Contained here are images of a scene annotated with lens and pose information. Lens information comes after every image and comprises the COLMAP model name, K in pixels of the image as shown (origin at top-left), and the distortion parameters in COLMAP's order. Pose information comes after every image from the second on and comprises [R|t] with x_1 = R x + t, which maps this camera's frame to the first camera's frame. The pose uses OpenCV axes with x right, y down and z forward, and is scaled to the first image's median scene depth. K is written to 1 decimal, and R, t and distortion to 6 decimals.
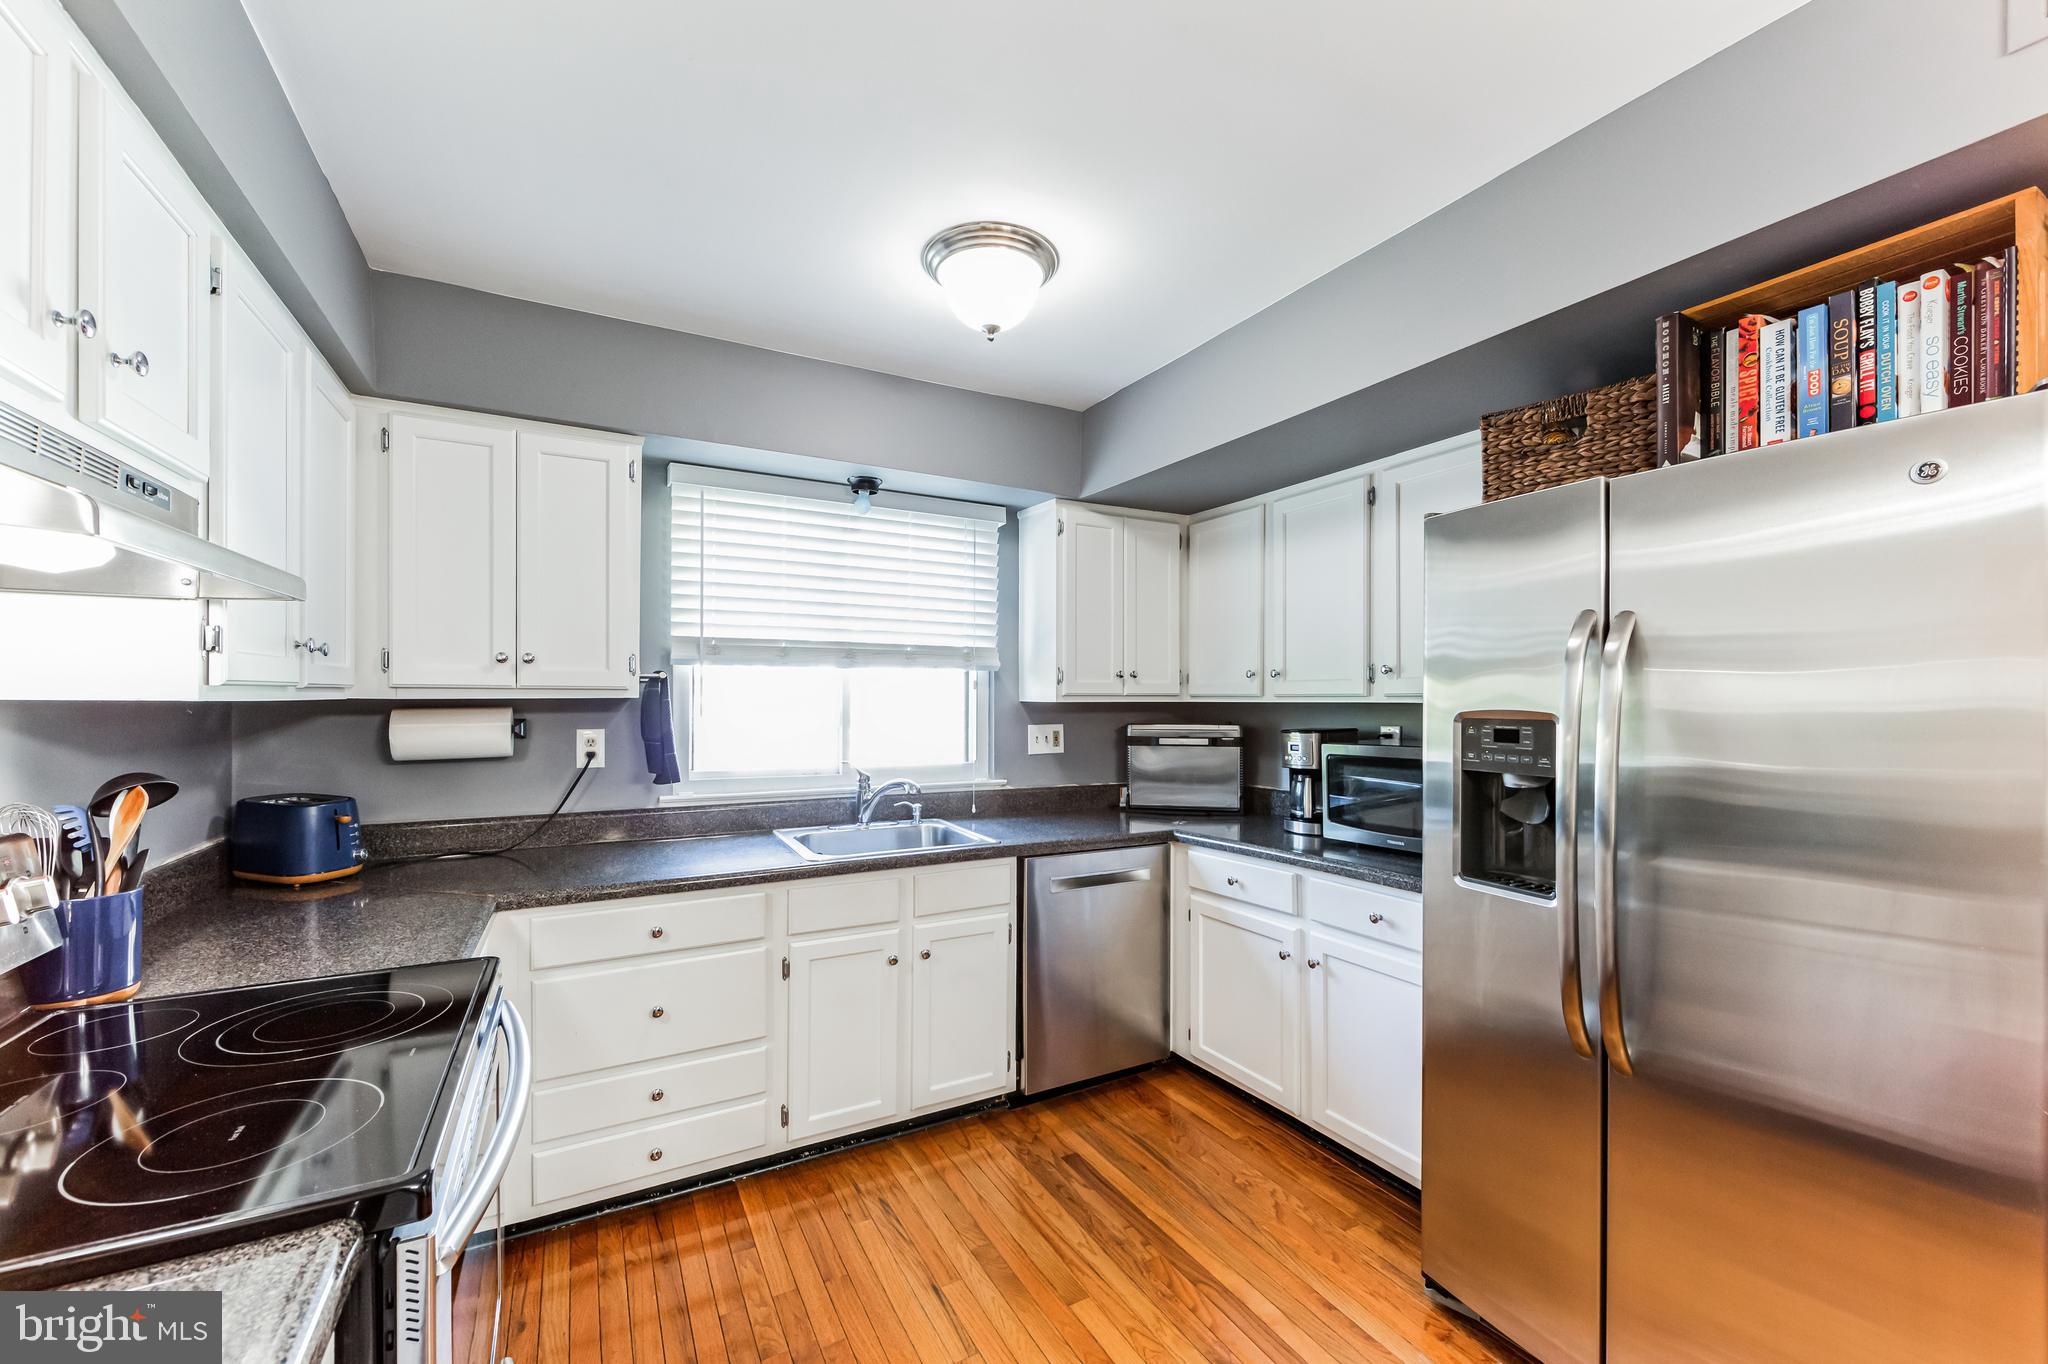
lens RADIAL K [[807.2, 0, 1026.2], [0, 807.2, 702.9], [0, 0, 1]] dist [0.001235, 0.000272]
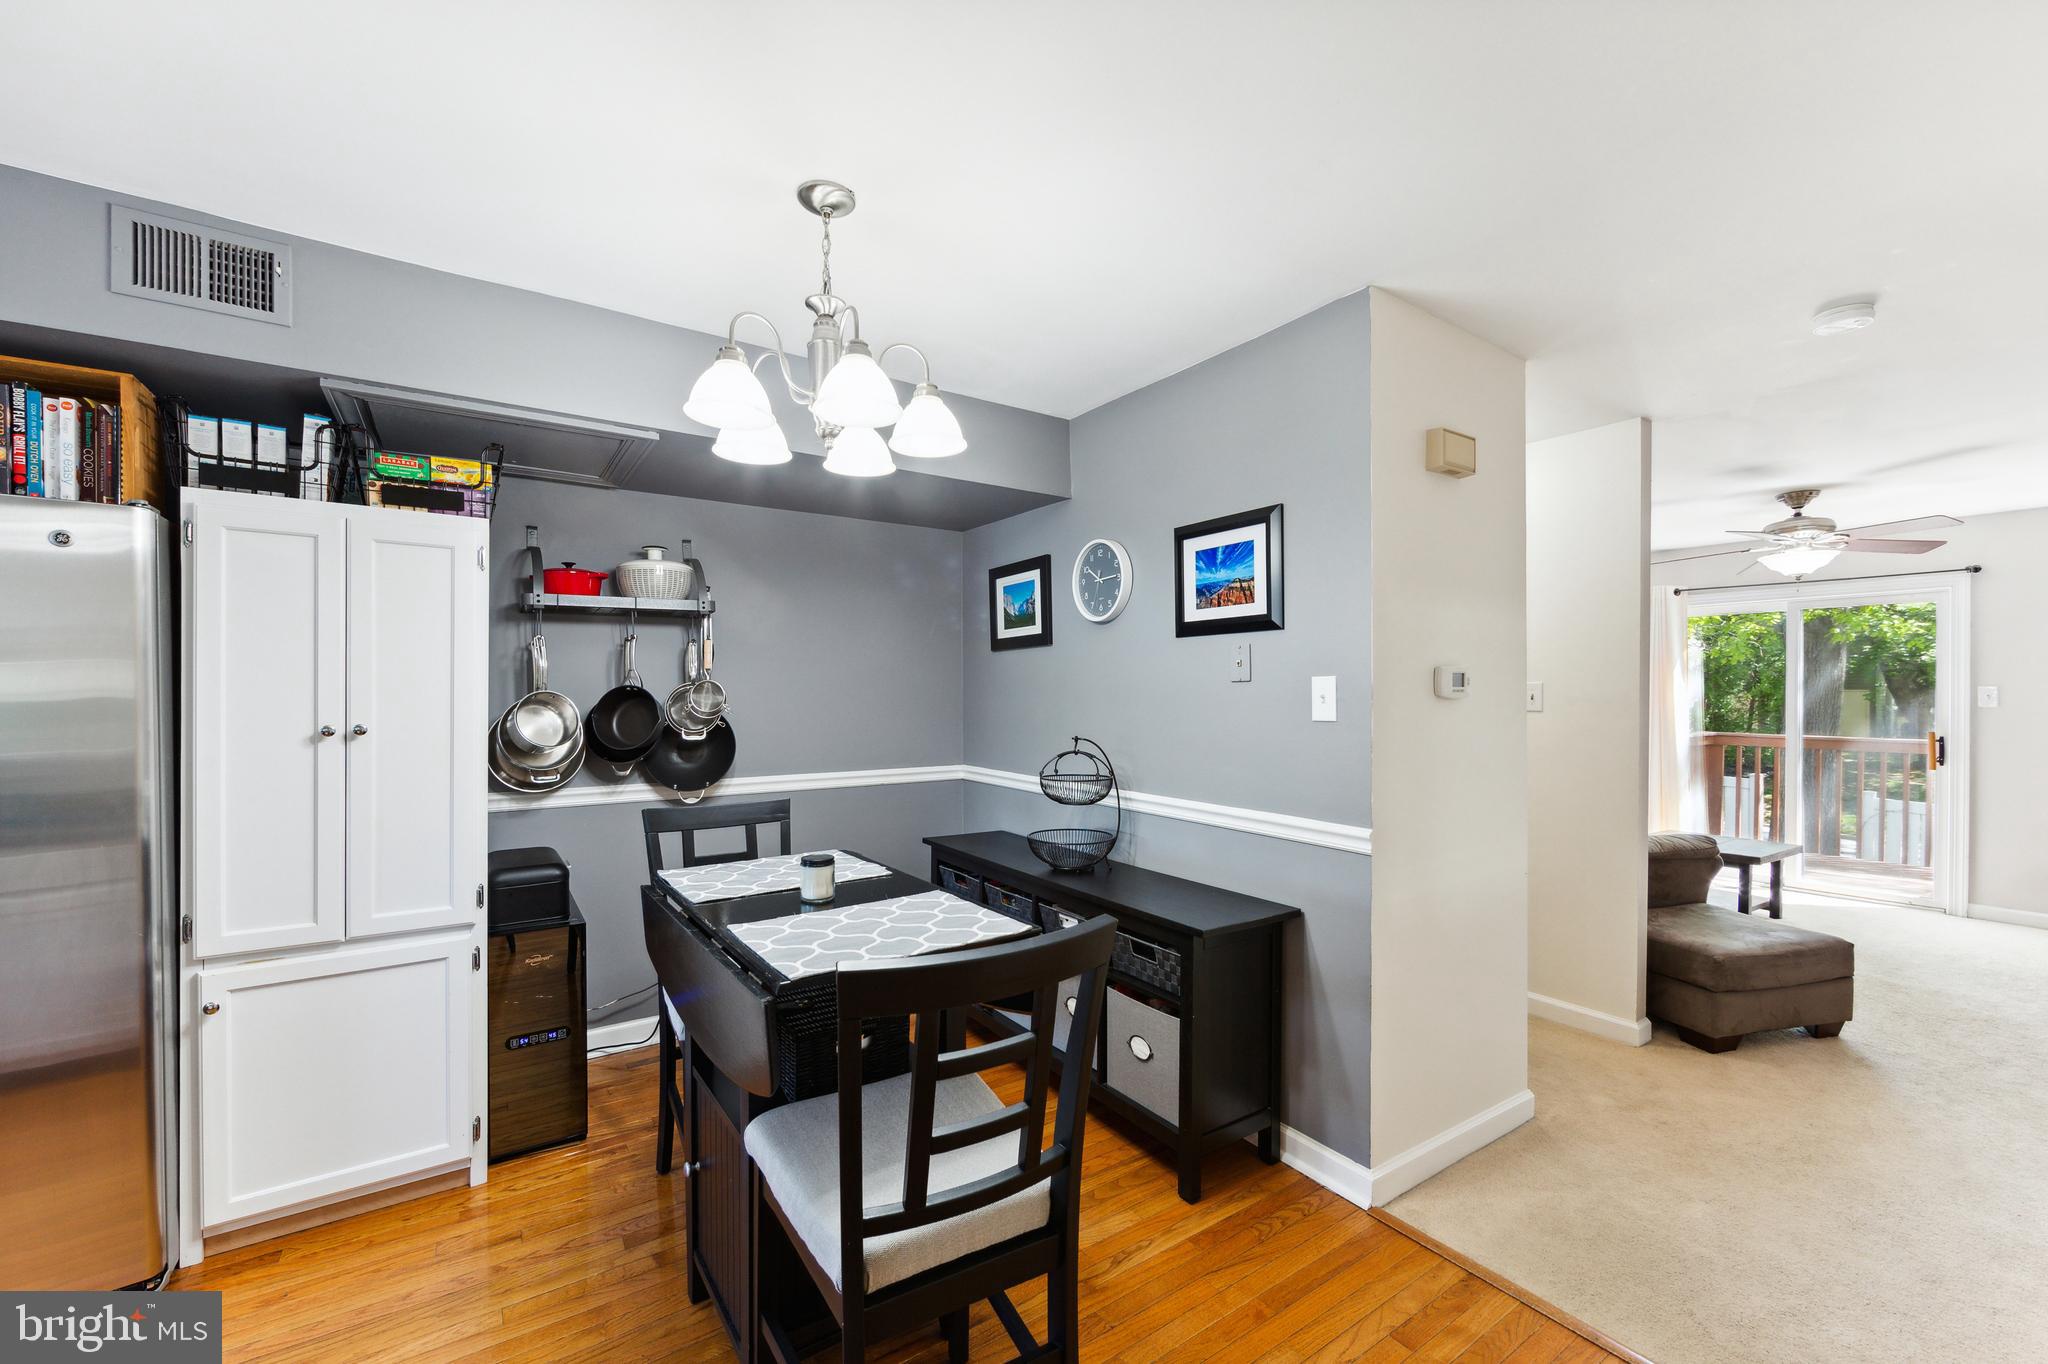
lens RADIAL K [[818.9, 0, 1021.5], [0, 818.9, 690.0], [0, 0, 1]] dist [-0.000150, -0.000012]
pose [[-0.099305, -0.006145, 0.995038, -0.508980], [-0.002141, 0.999980, 0.005962, -0.018007], [-0.995055, -0.001539, -0.099316, -0.550901]]
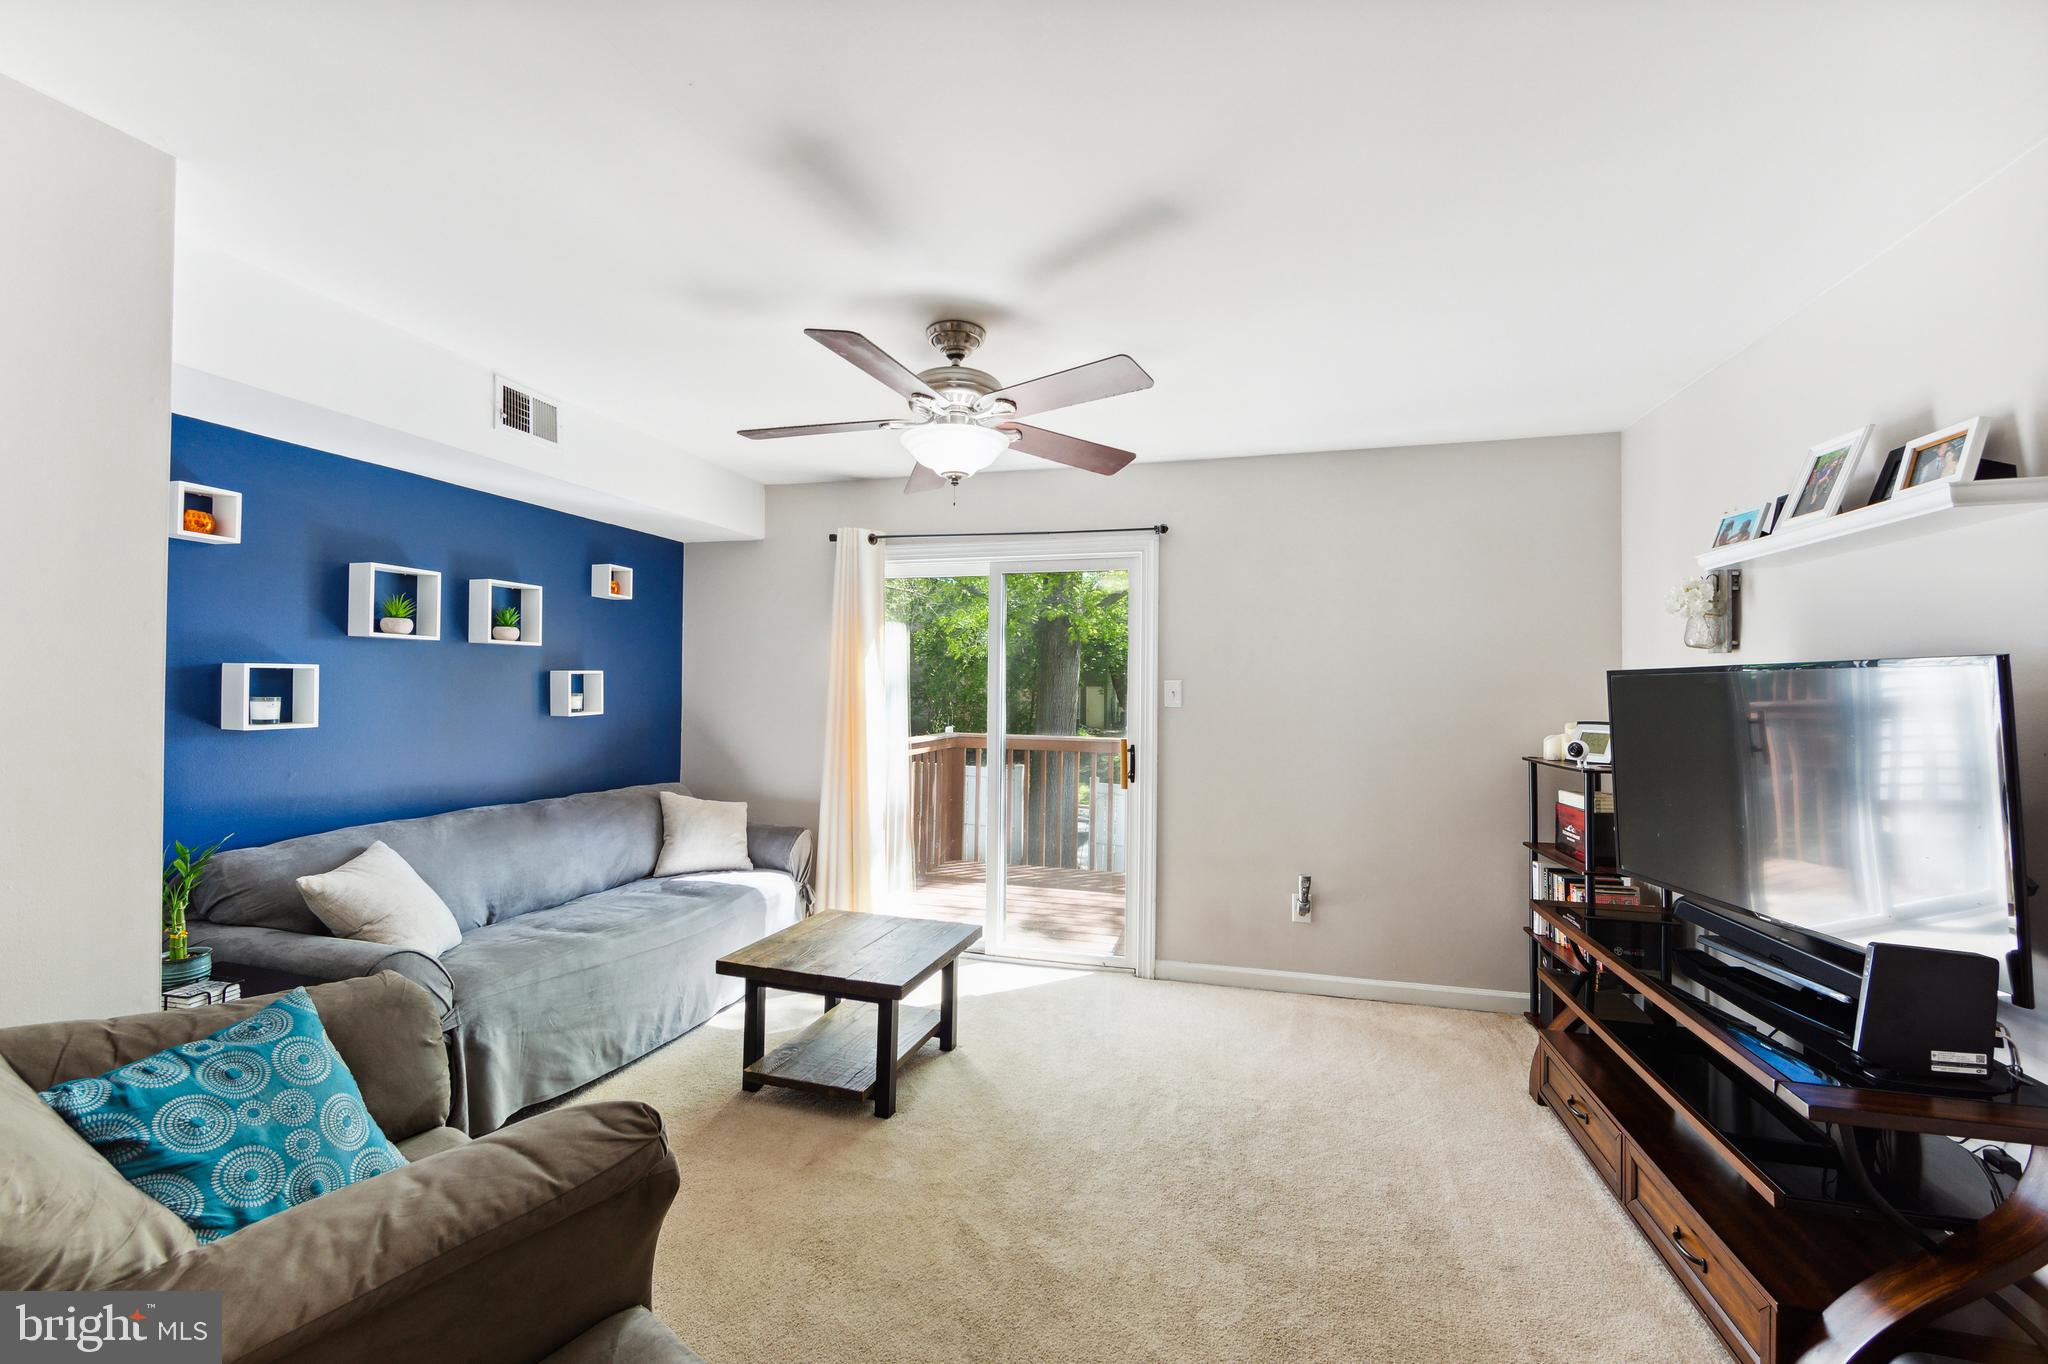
lens RADIAL K [[818.9, 0, 1021.5], [0, 818.9, 690.0], [0, 0, 1]] dist [-0.000150, -0.000012]
pose [[-0.712154, -0.006650, 0.701992, 1.841221], [-0.008463, 0.999964, 0.000887, 0.037277], [-0.701973, -0.005310, -0.712184, -3.901364]]
